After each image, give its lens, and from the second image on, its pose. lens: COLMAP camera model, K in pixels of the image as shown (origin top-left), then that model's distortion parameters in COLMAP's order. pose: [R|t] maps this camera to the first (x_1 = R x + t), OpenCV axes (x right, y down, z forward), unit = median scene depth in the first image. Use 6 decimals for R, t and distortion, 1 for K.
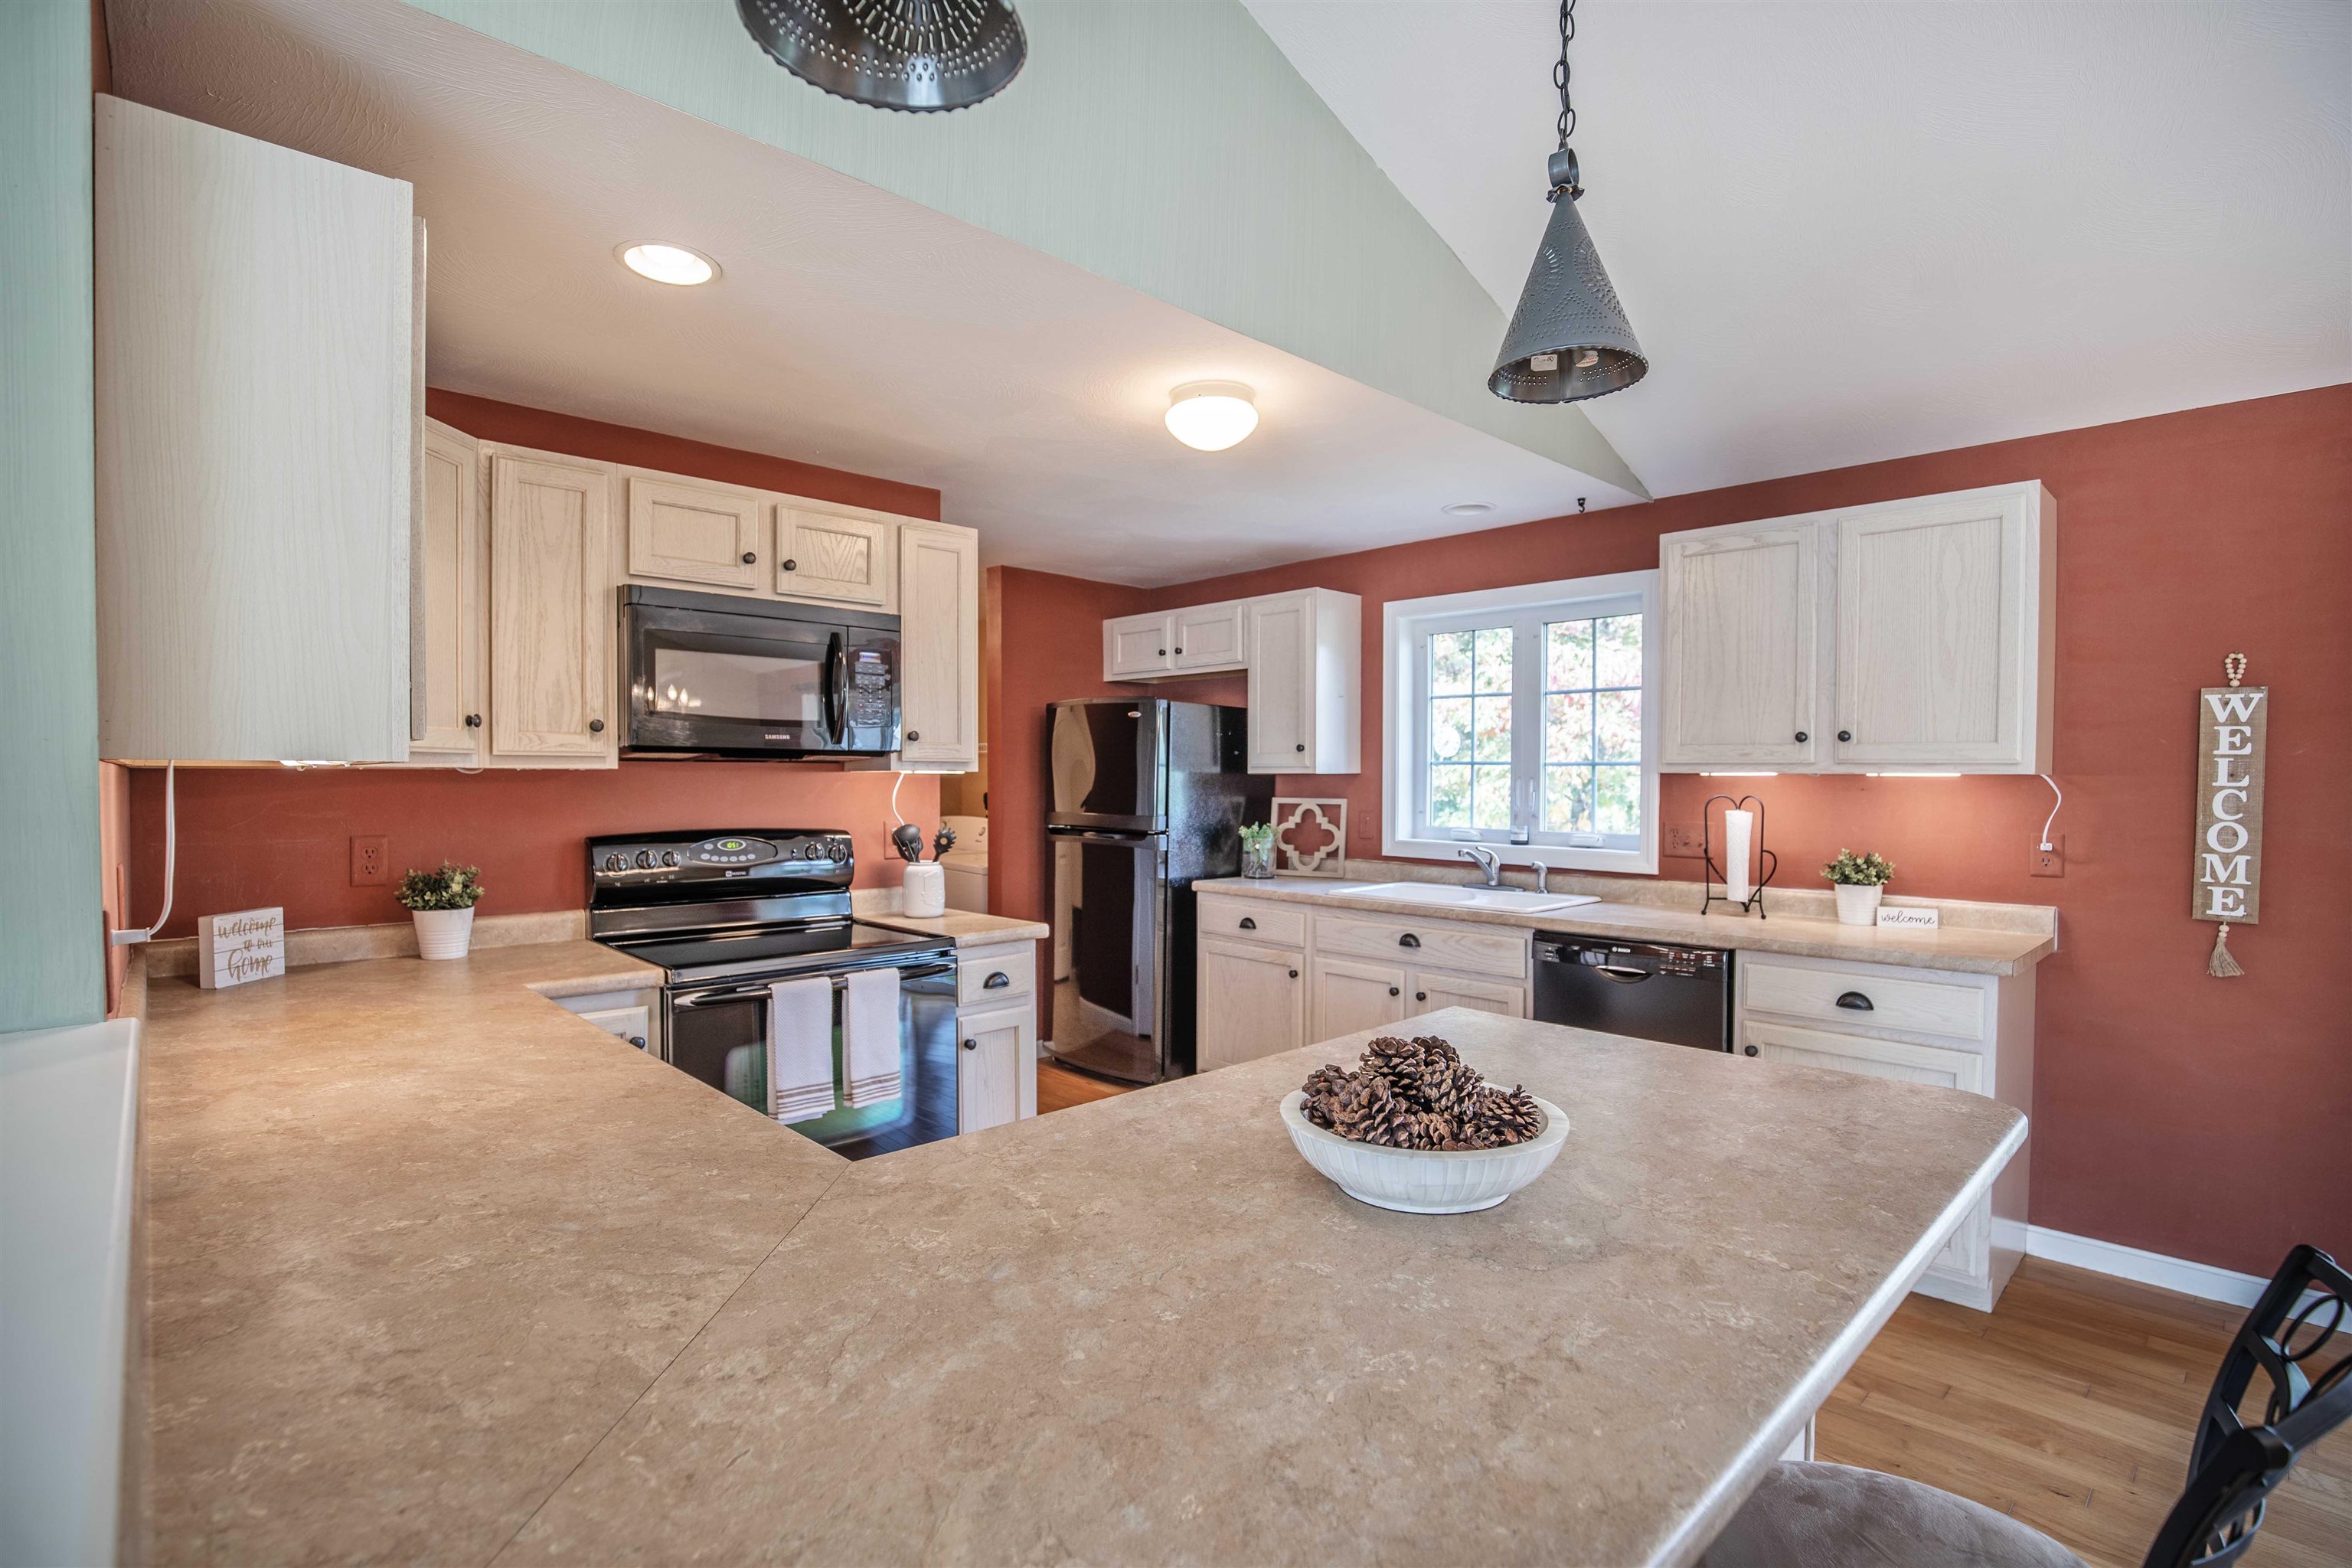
lens RADIAL K [[1092.3, 0, 1169.3], [0, 1092.3, 805.4], [0, 0, 1]] dist [-0.035300, 0.003027]
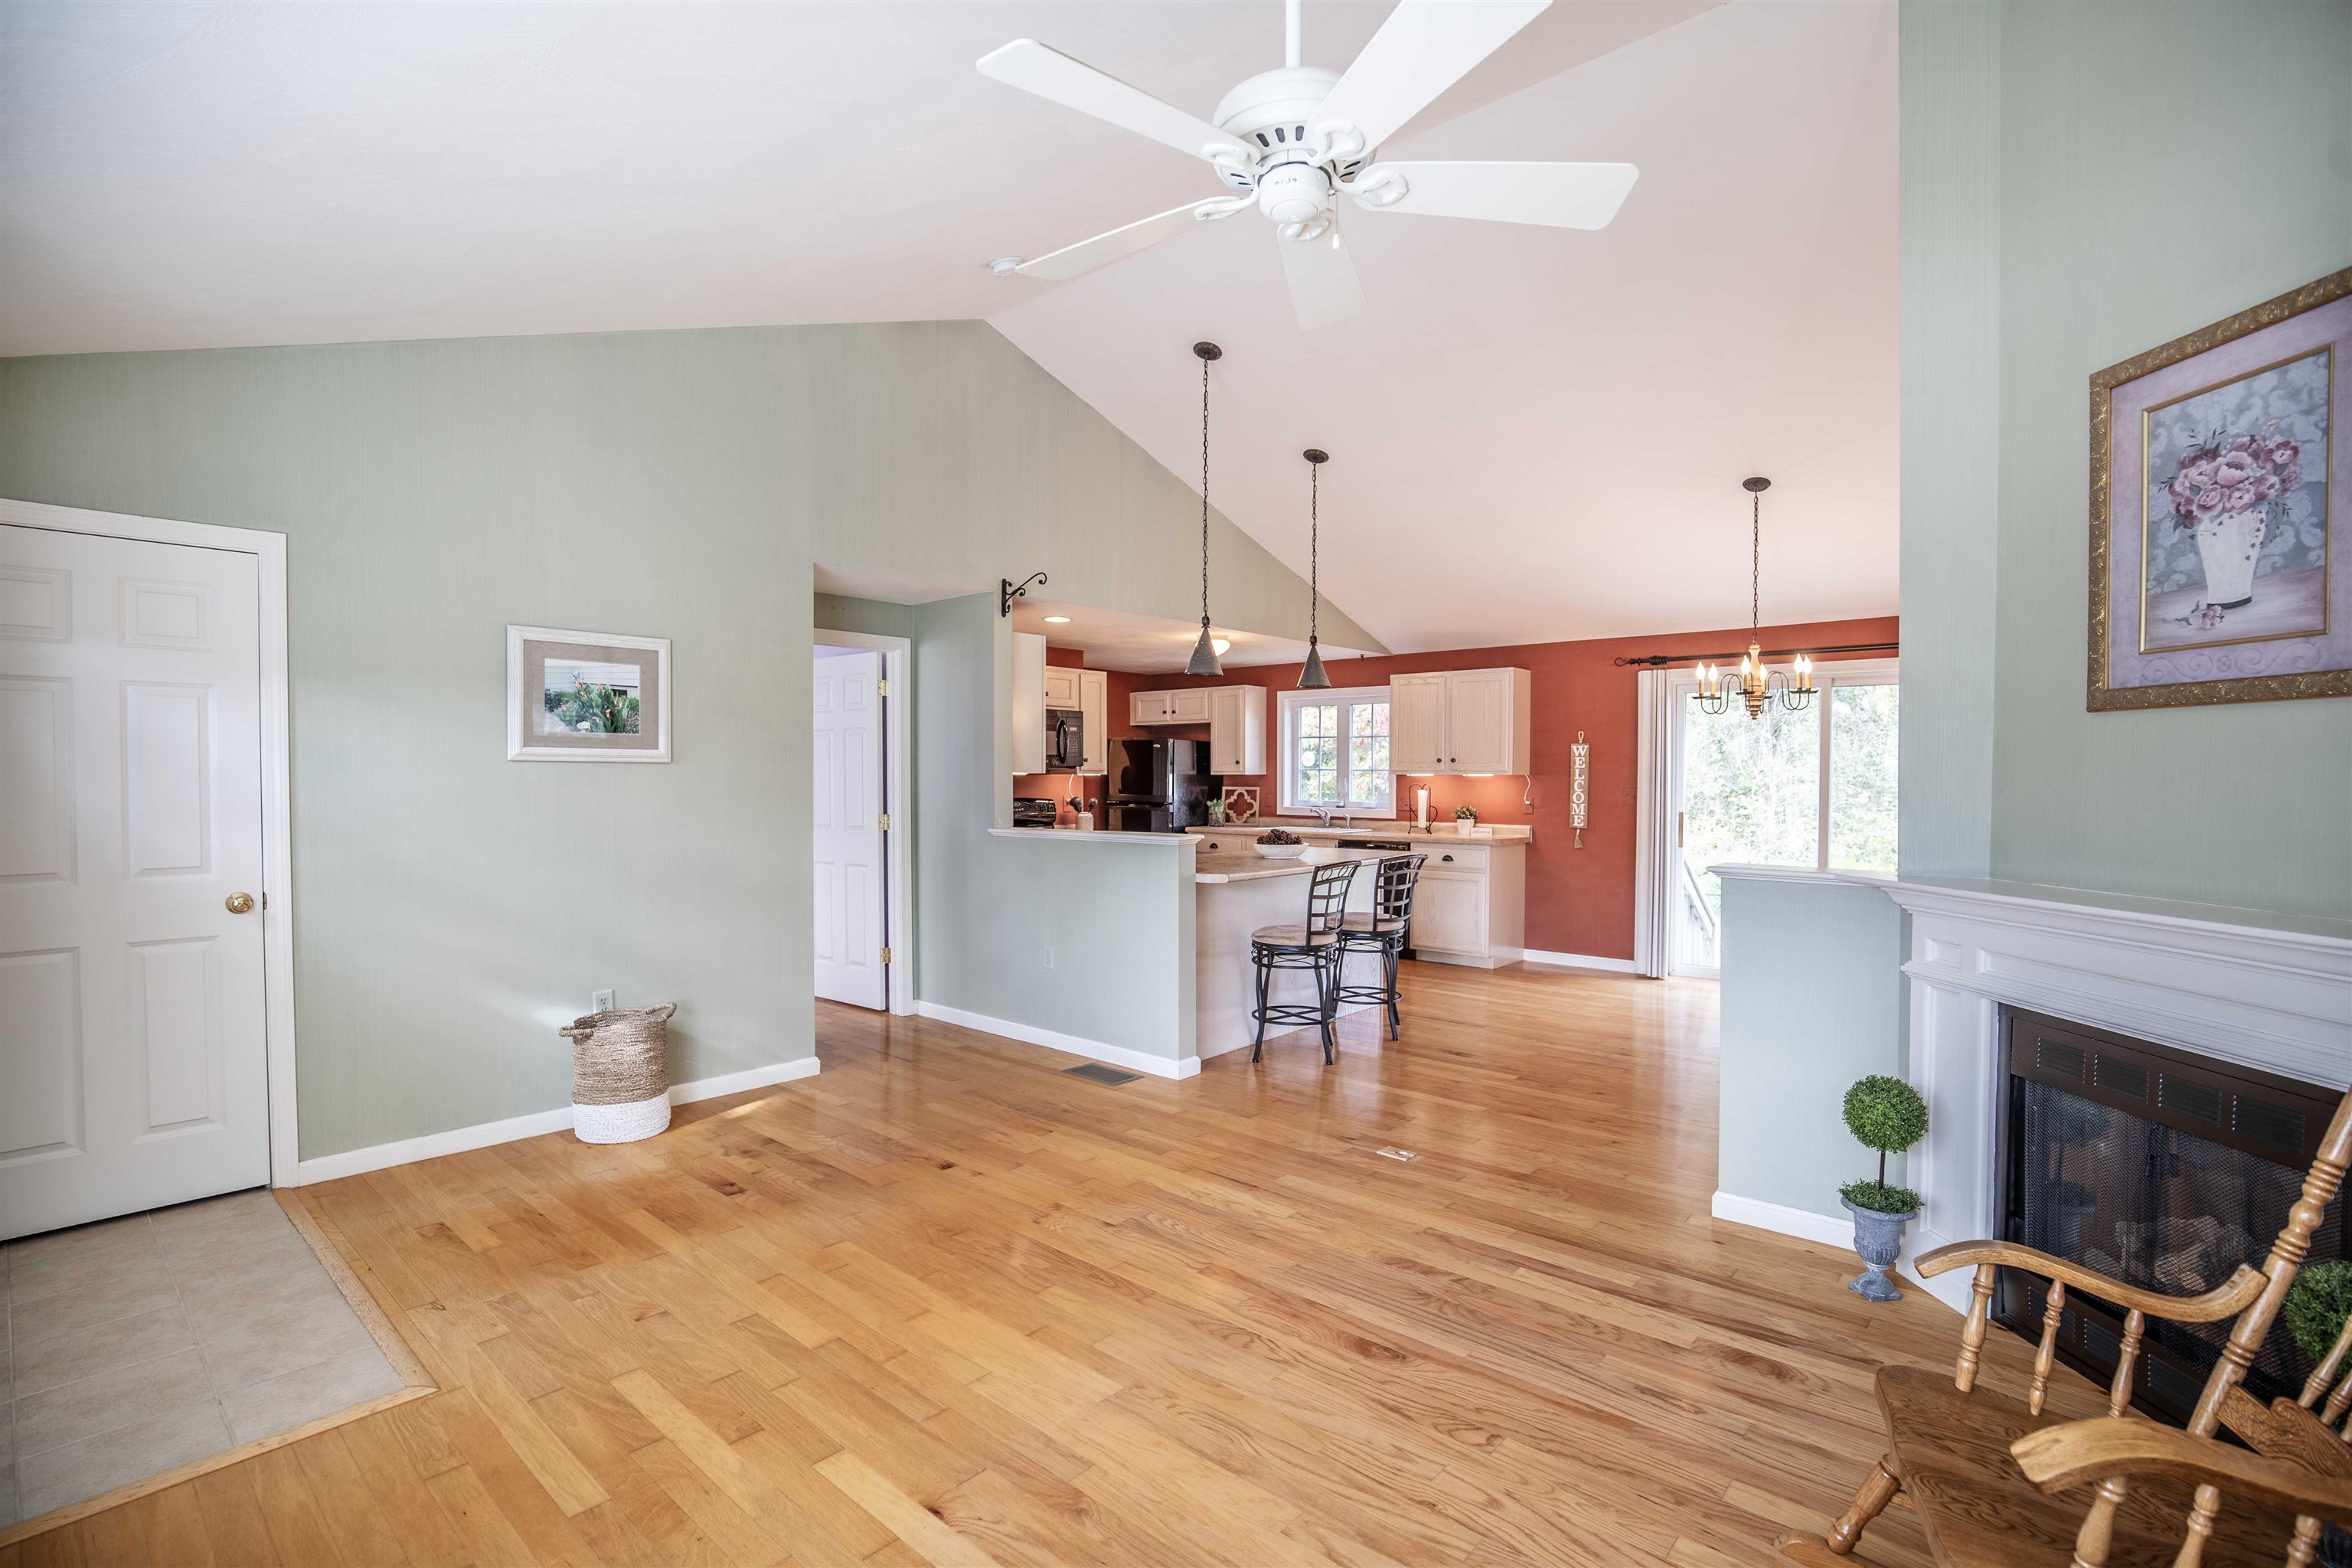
lens RADIAL K [[1092.3, 0, 1161.7], [0, 1092.3, 790.0], [0, 0, 1]] dist [-0.035300, 0.003027]
pose [[0.996535, -0.002981, 0.083118, -0.256409], [0.003996, 0.999919, -0.012054, 0.031726], [-0.083075, 0.012345, 0.996467, -1.377439]]
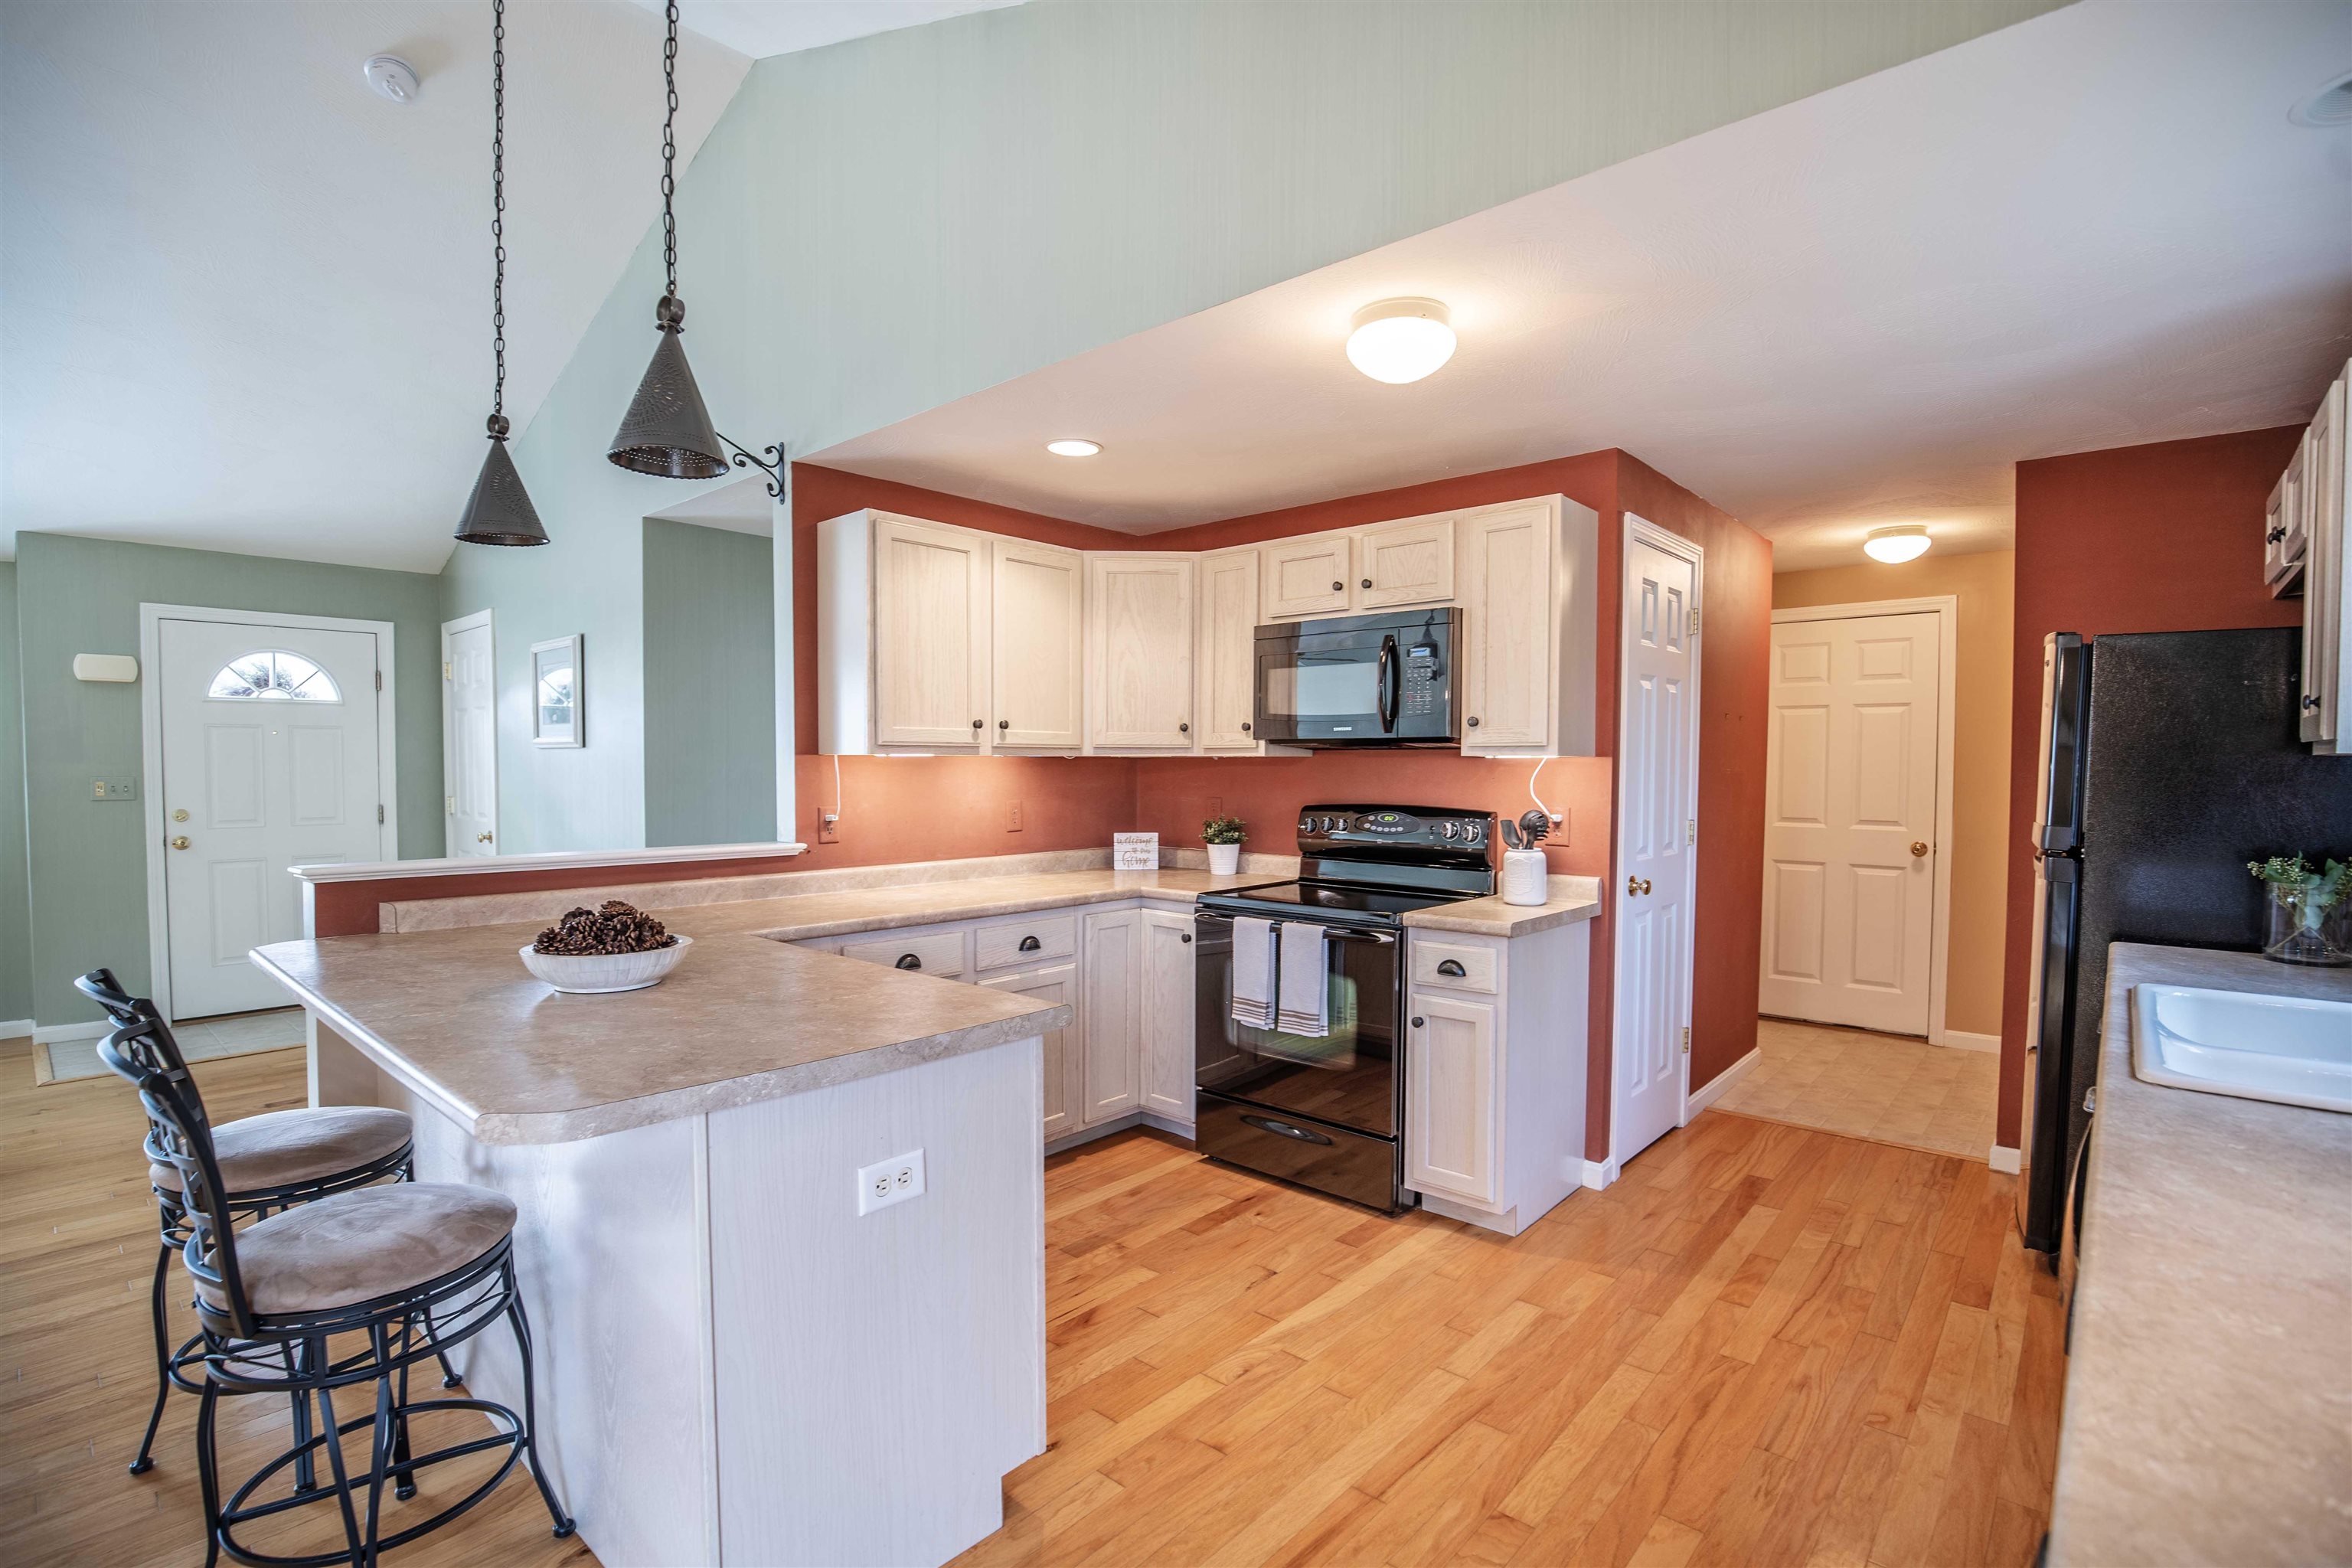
lens RADIAL K [[1092.3, 0, 1190.4], [0, 1092.3, 795.3], [0, 0, 1]] dist [-0.035300, 0.003027]
pose [[0.092058, 0.025529, -0.995426, 0.721071], [-0.027023, 0.999367, 0.023131, -0.010050], [0.995387, 0.024770, 0.092690, 0.611411]]
